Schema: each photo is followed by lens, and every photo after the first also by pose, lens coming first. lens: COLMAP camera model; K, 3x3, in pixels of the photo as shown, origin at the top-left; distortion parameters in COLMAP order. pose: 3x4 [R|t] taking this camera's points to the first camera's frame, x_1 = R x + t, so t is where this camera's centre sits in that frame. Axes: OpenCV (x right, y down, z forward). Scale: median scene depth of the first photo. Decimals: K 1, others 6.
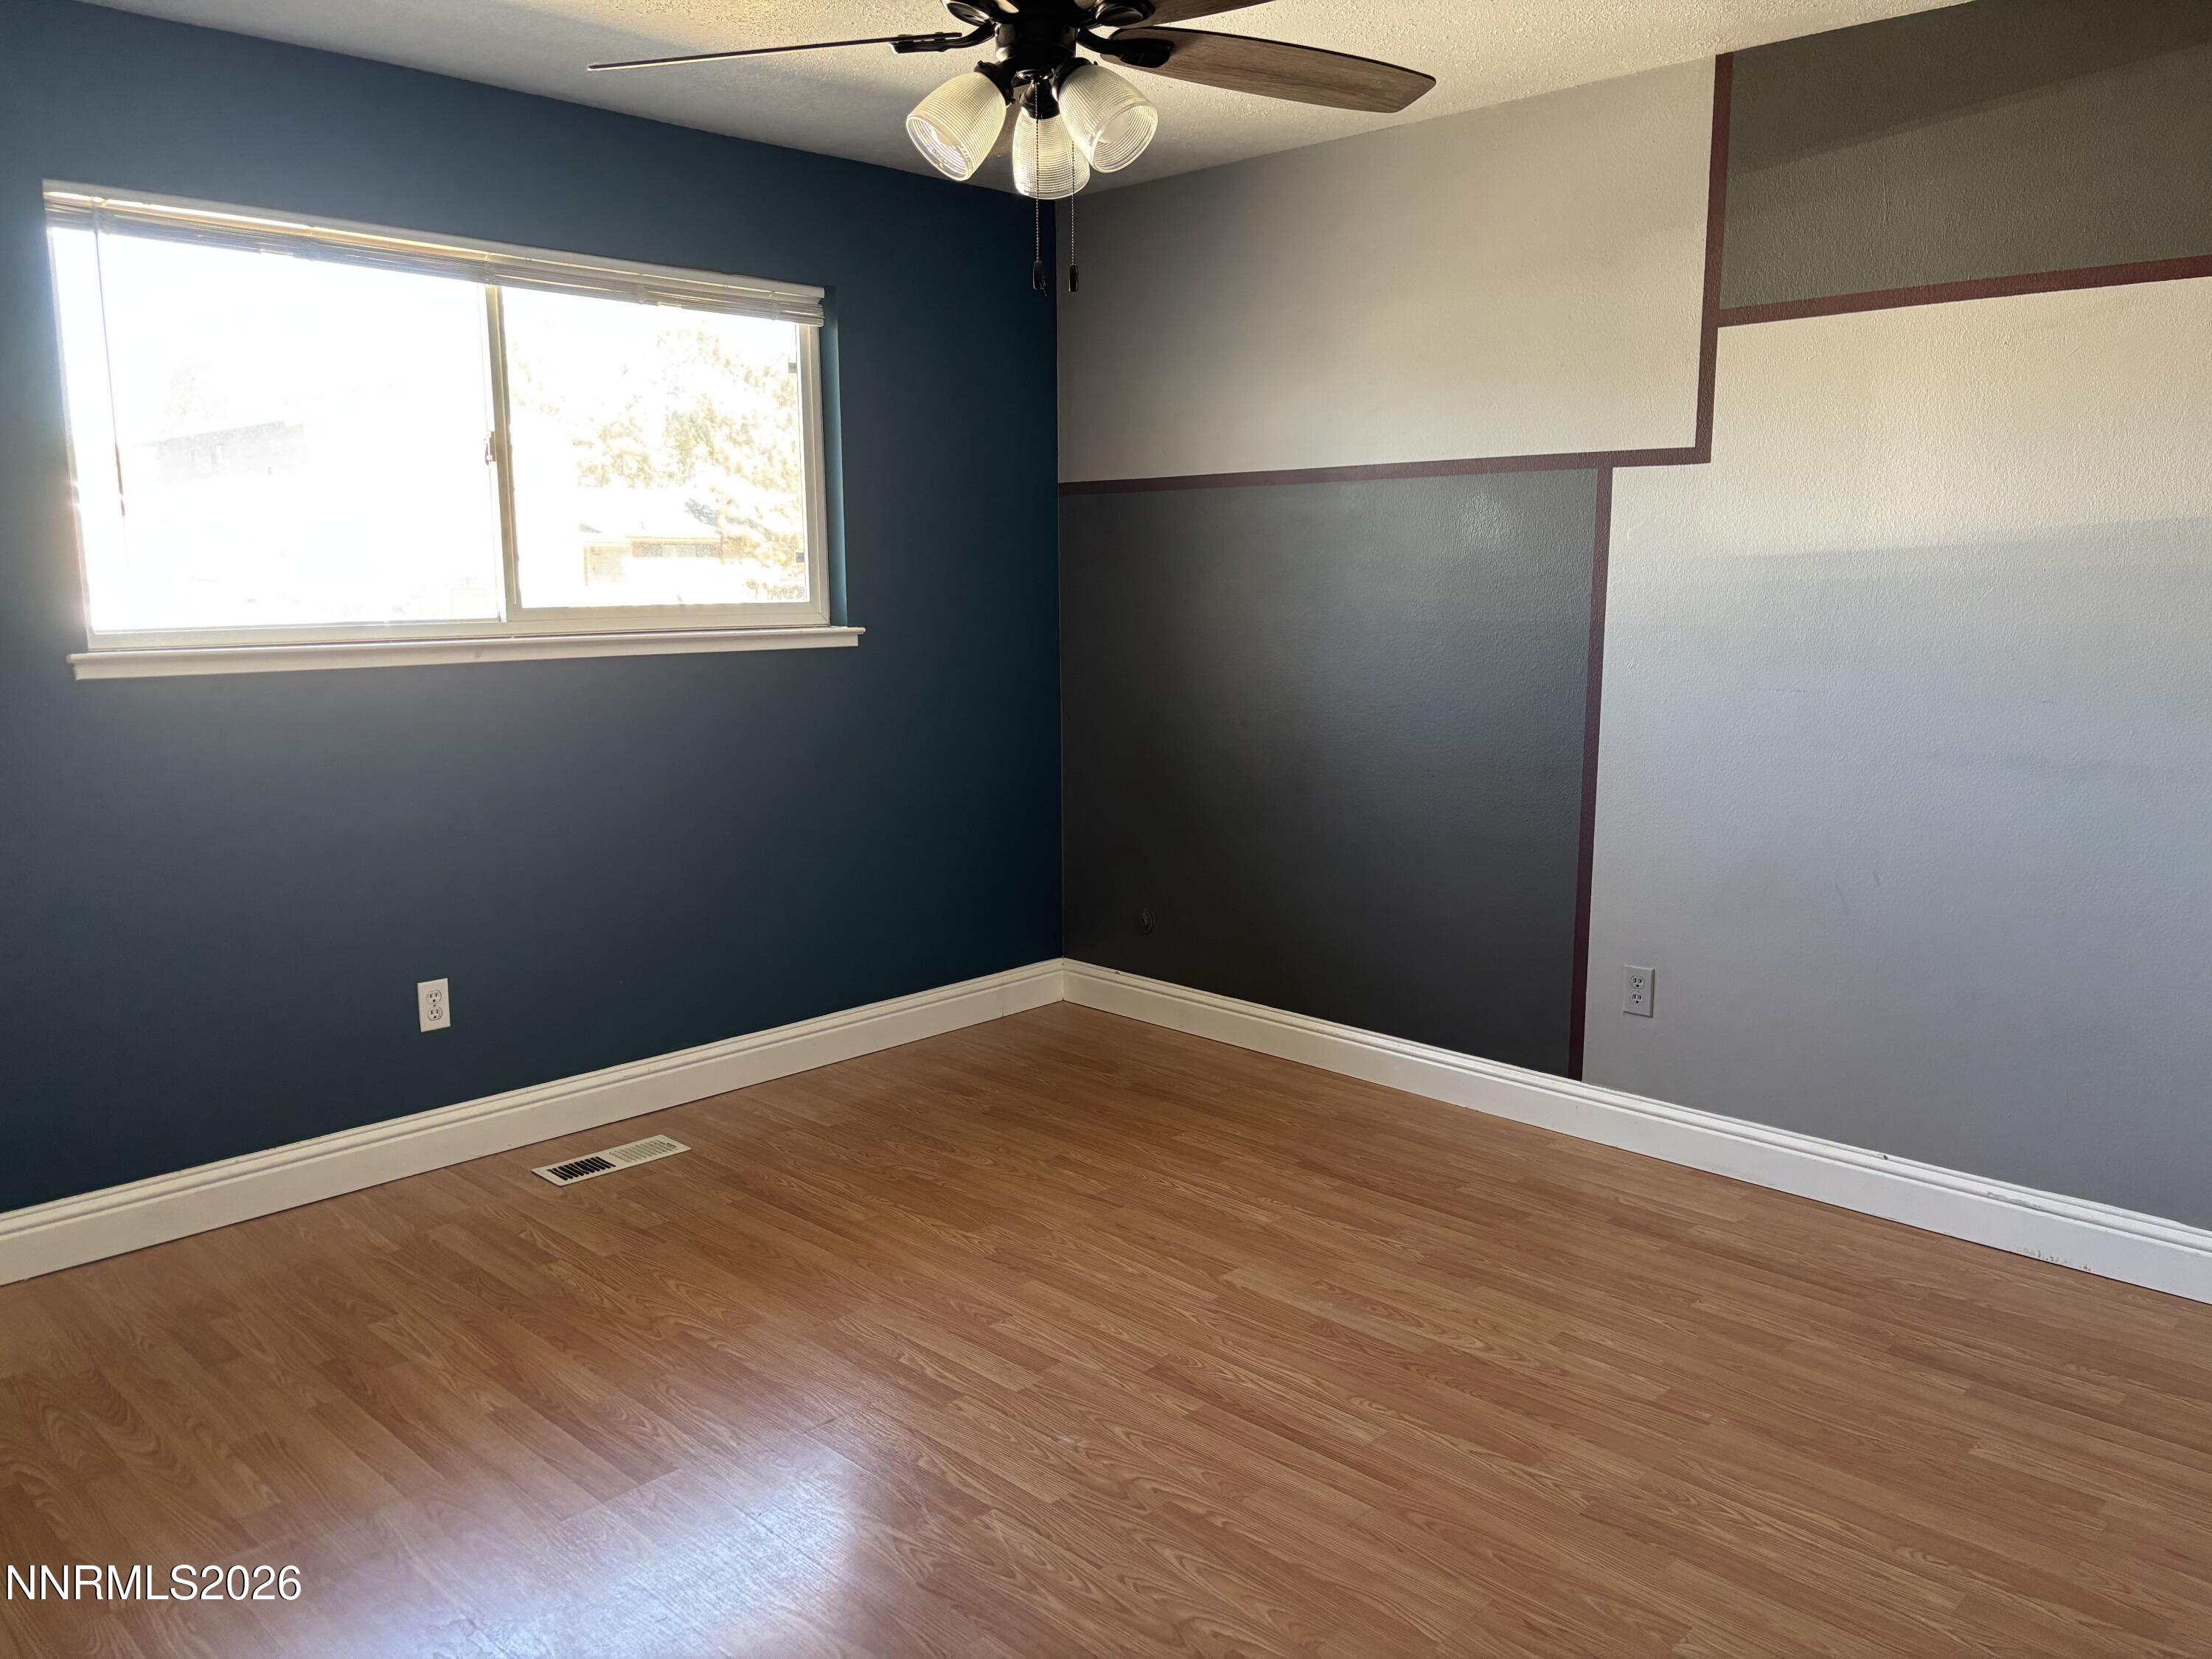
lens RADIAL K [[1664.8, 0, 1091.3], [0, 1664.8, 820.3], [0, 0, 1]] dist [0.007958, -0.007526]
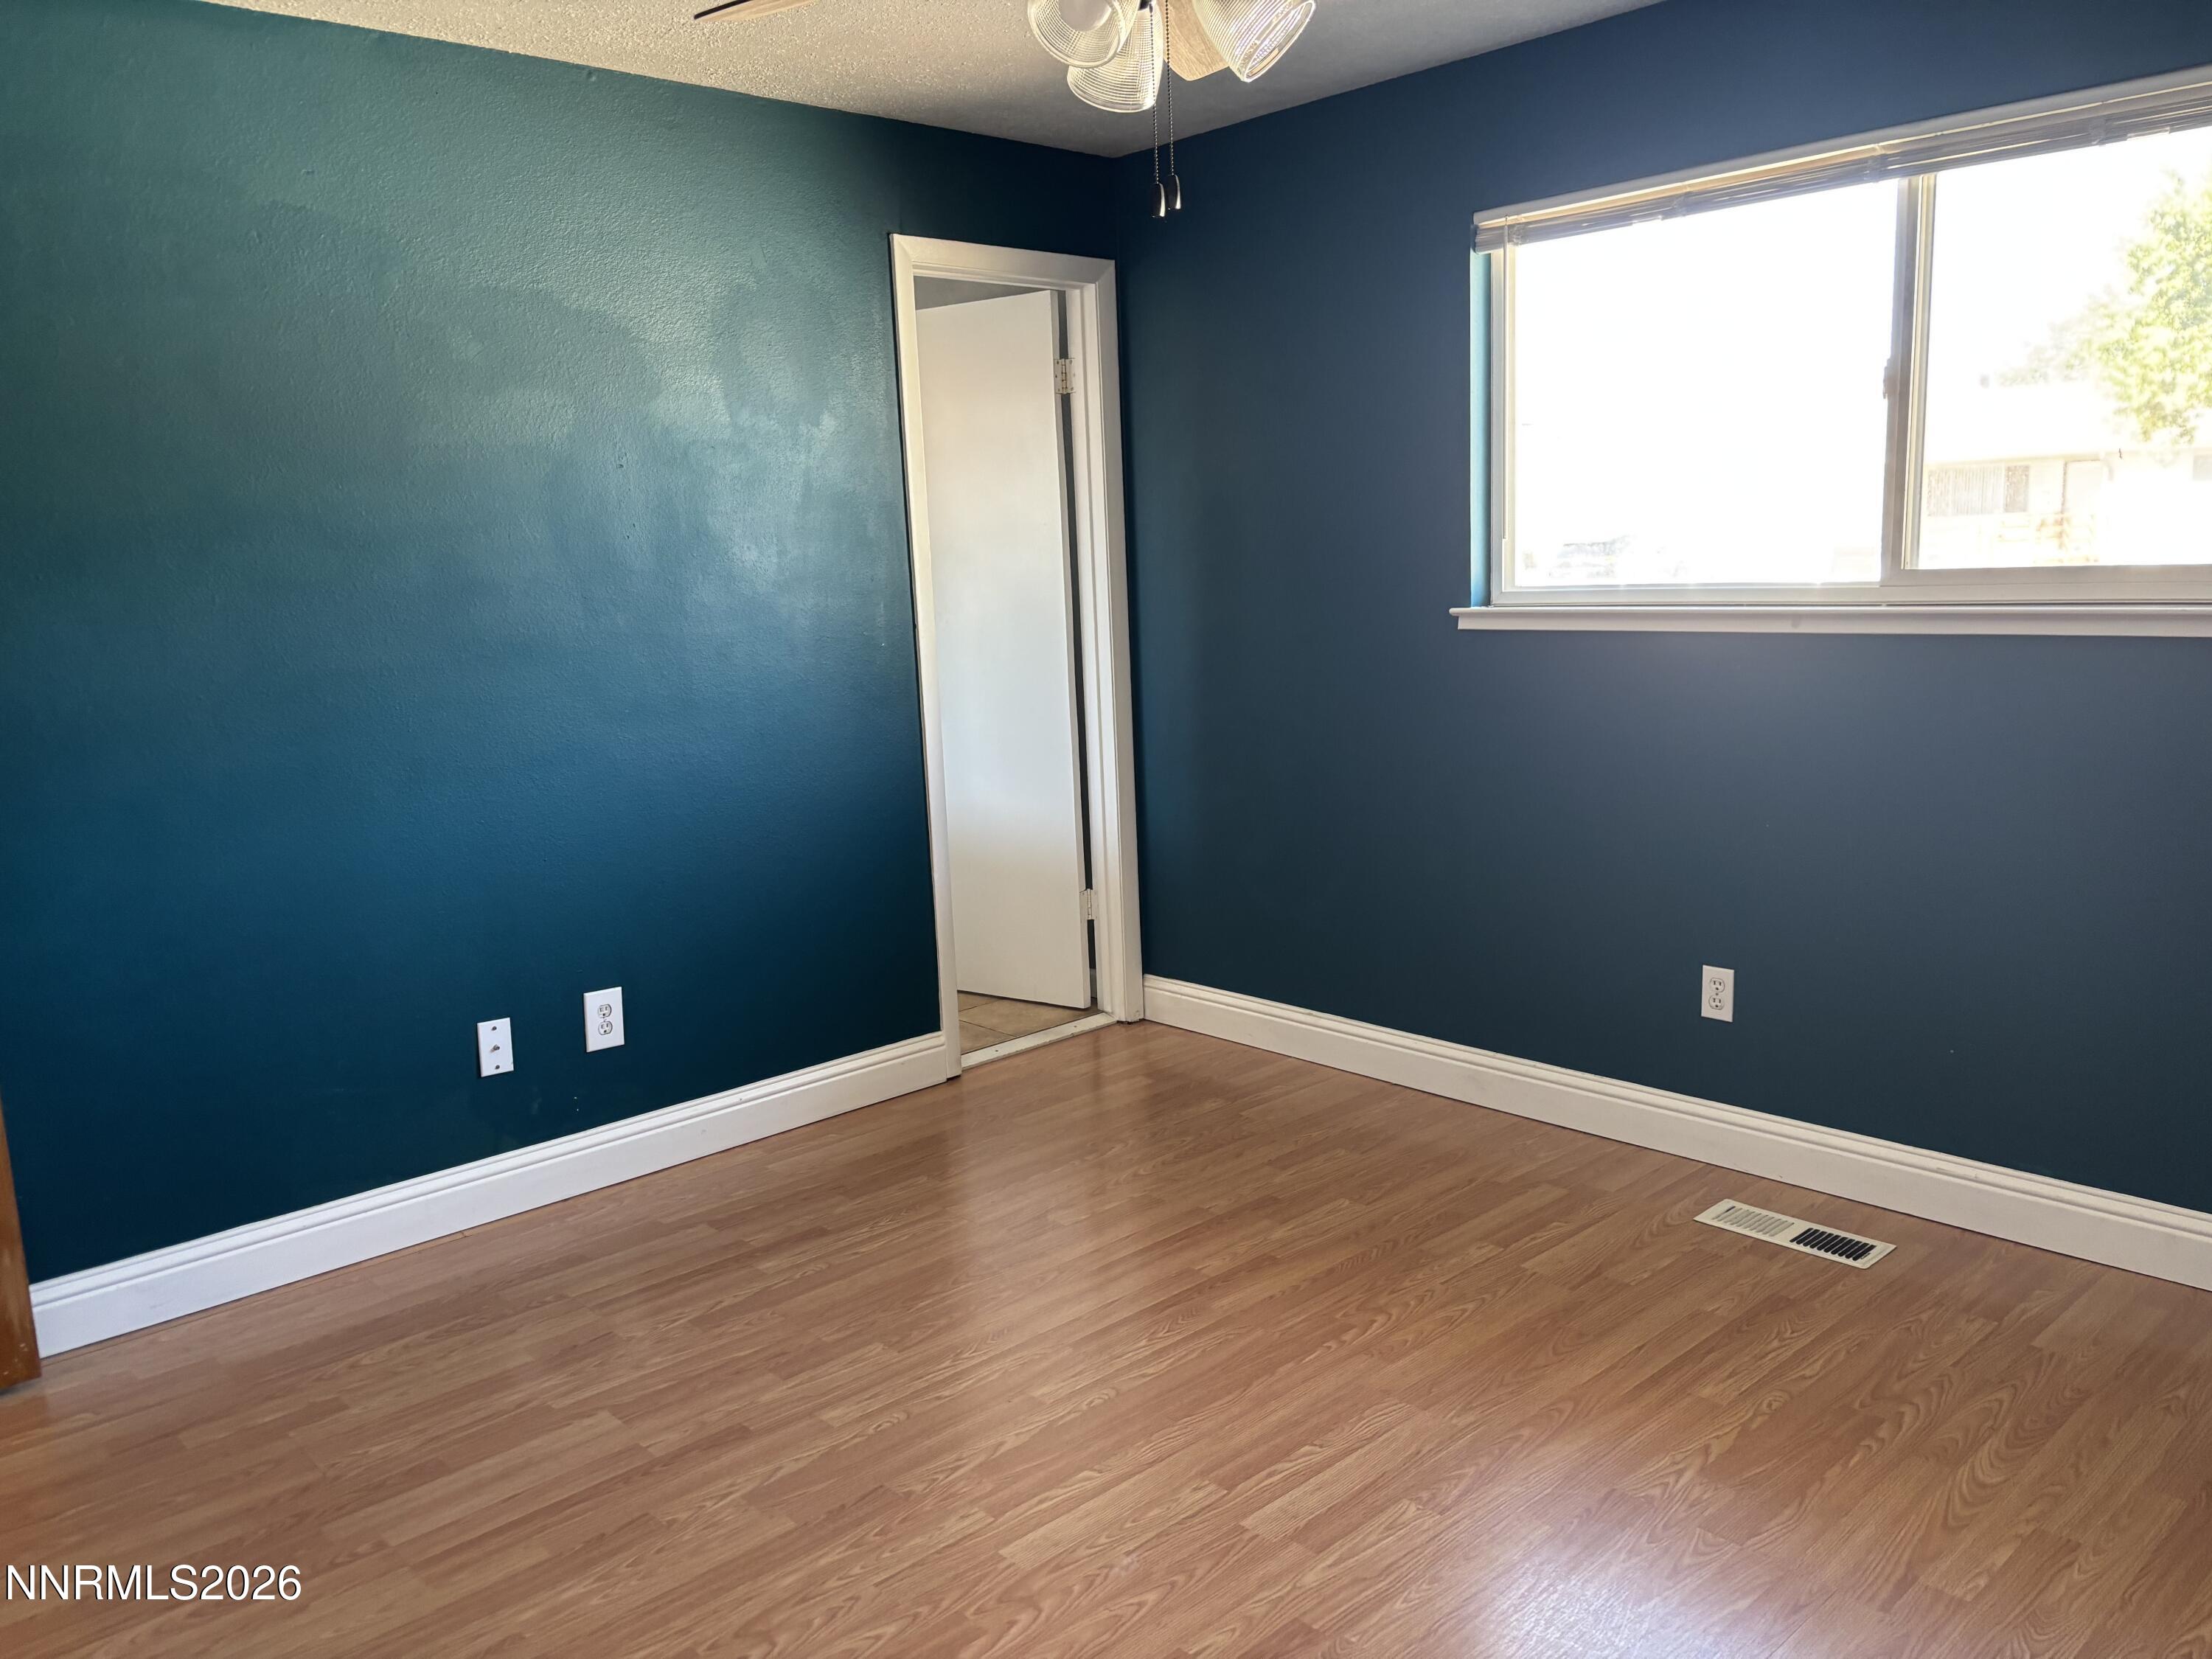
lens RADIAL K [[1664.8, 0, 1091.9], [0, 1664.8, 843.6], [0, 0, 1]] dist [0.007958, -0.007526]
pose [[-0.050186, 0.178709, -0.982621, 0.585554], [-0.114358, 0.976362, 0.183411, -0.114384], [0.992171, 0.121575, -0.028563, 0.726990]]
